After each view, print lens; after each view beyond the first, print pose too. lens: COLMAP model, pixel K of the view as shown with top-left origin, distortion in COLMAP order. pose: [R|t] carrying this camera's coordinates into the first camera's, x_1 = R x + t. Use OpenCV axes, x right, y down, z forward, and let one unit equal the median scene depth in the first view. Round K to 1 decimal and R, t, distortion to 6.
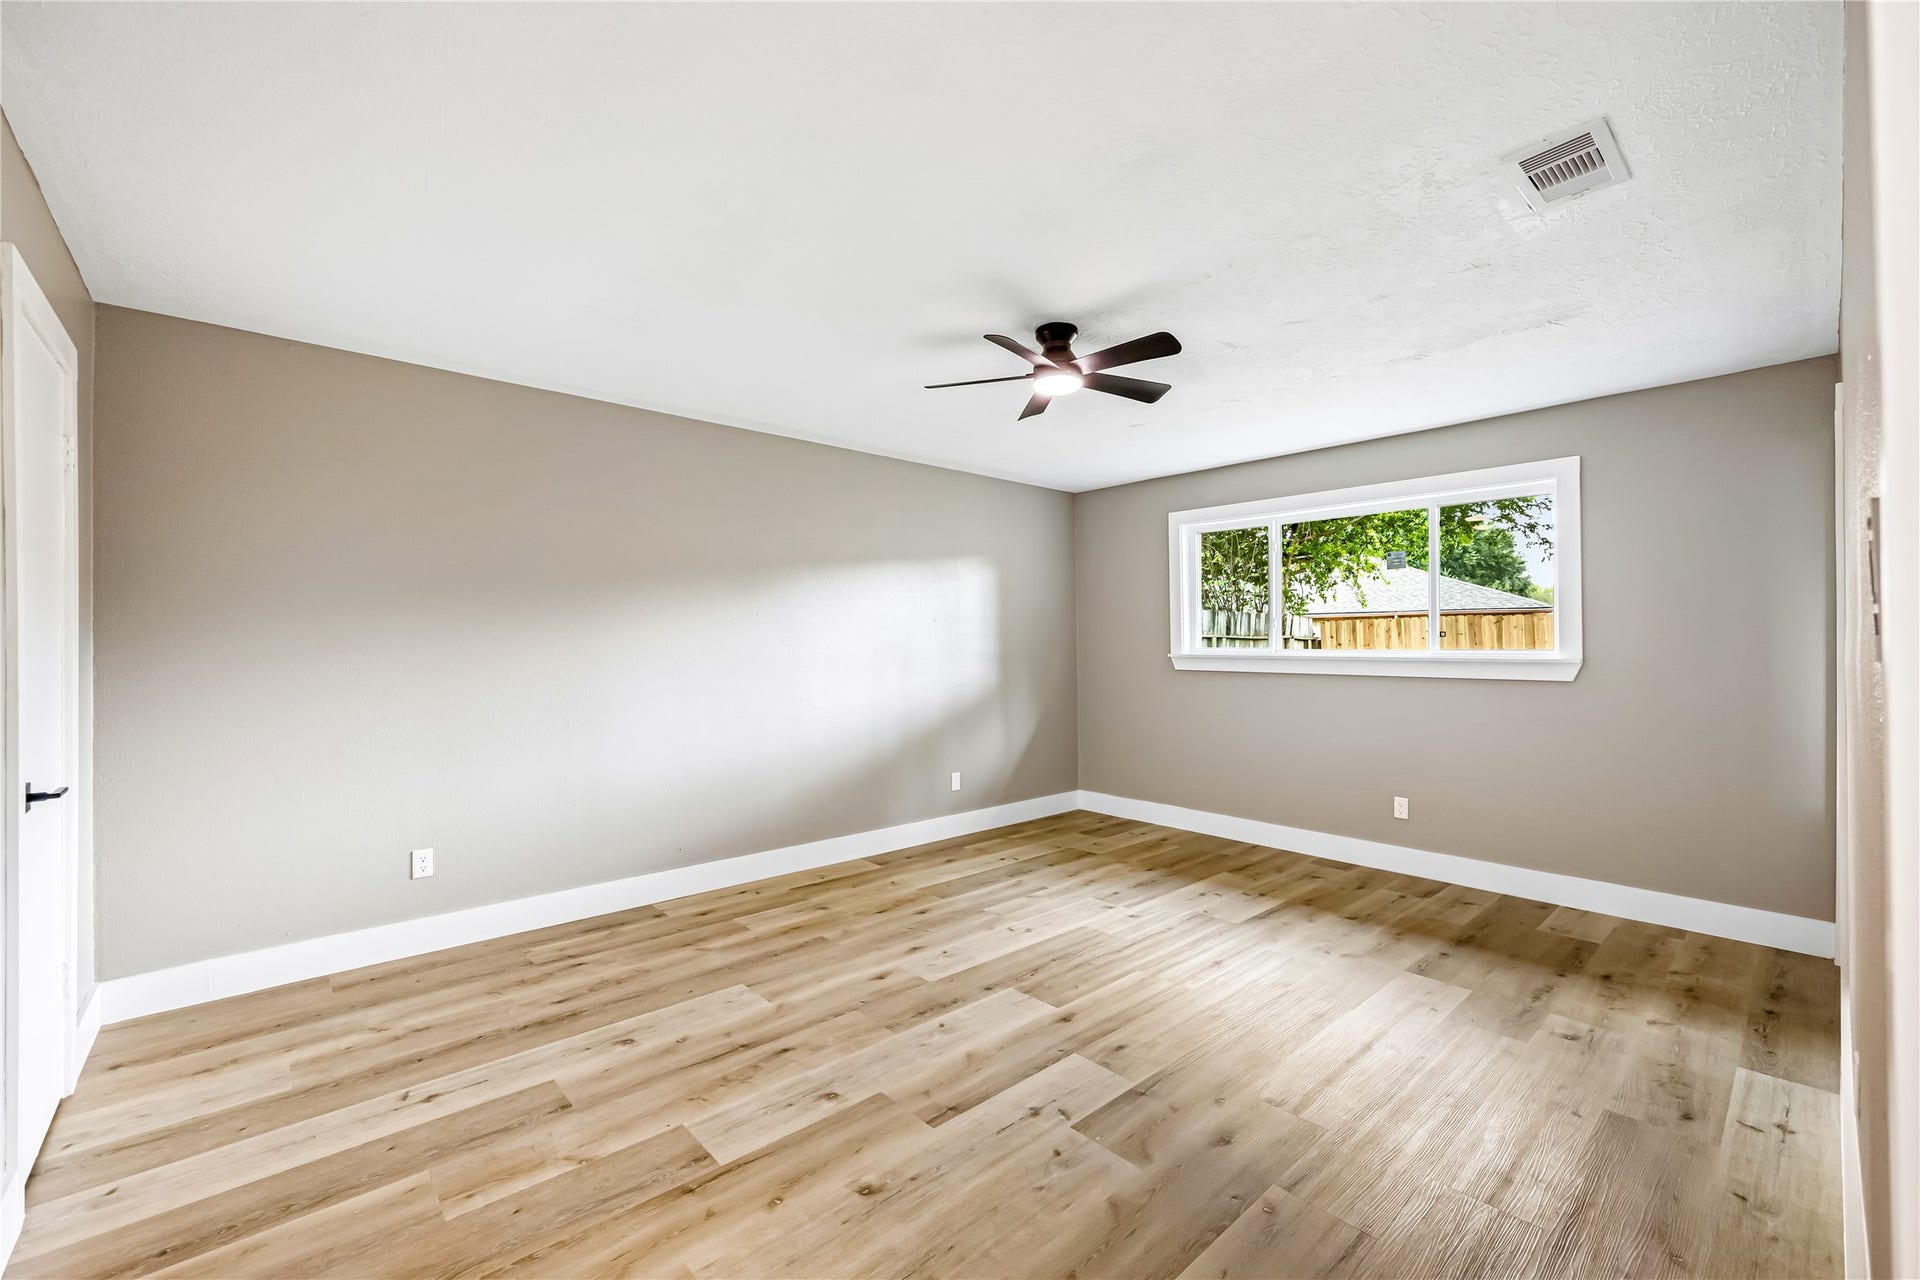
lens RADIAL K [[781.6, 0, 962.6], [0, 781.6, 641.5], [0, 0, 1]] dist [-0.017289, -0.000164]
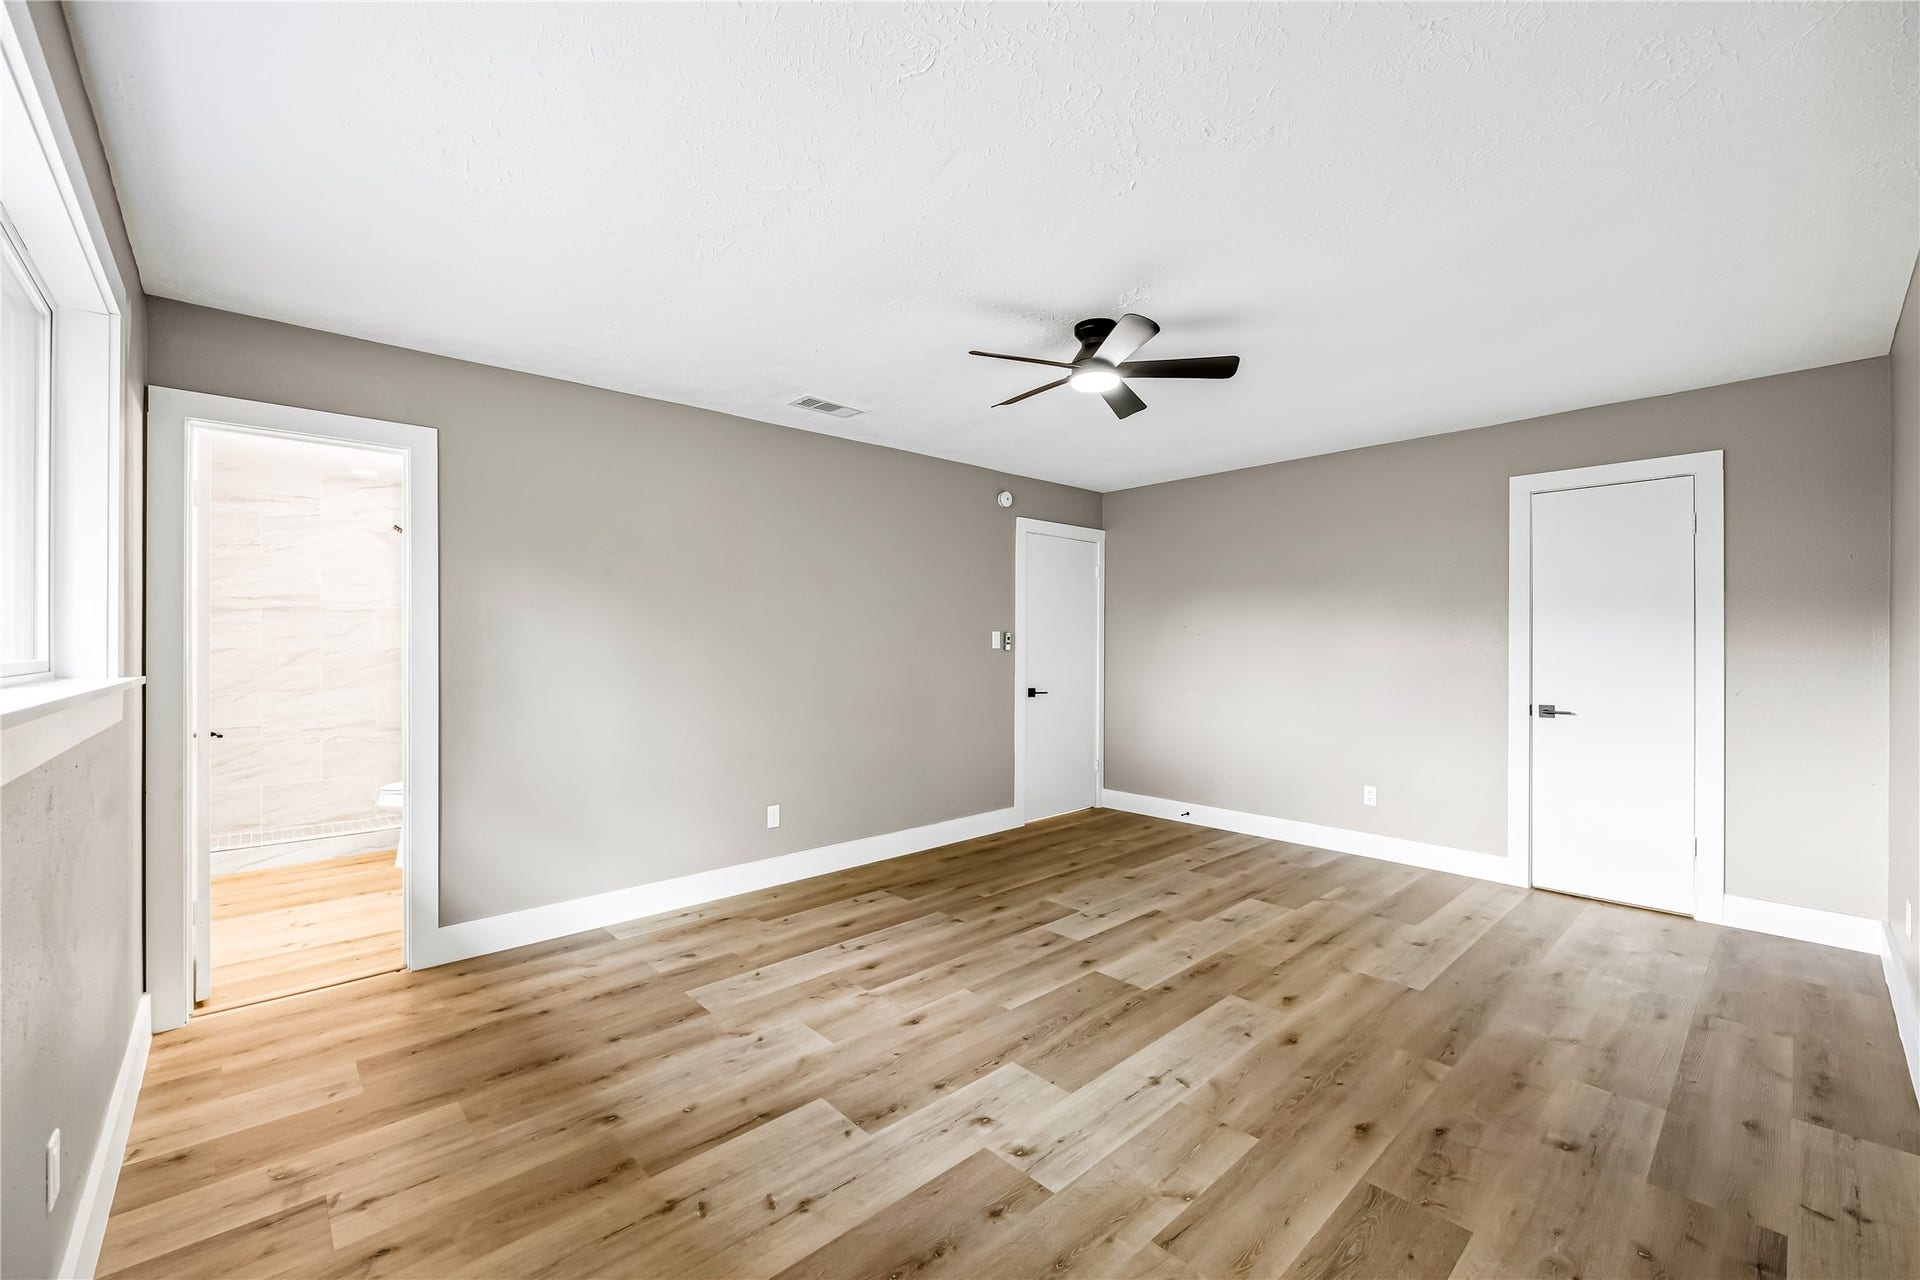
lens RADIAL K [[776.6, 0, 962.9], [0, 776.6, 645.9], [0, 0, 1]] dist [-0.000879, -0.000158]
pose [[-0.999962, 0.004609, -0.007403, 0.180308], [0.004646, 0.999977, -0.005006, 0.005378], [0.007380, -0.005040, -0.999960, 1.195975]]
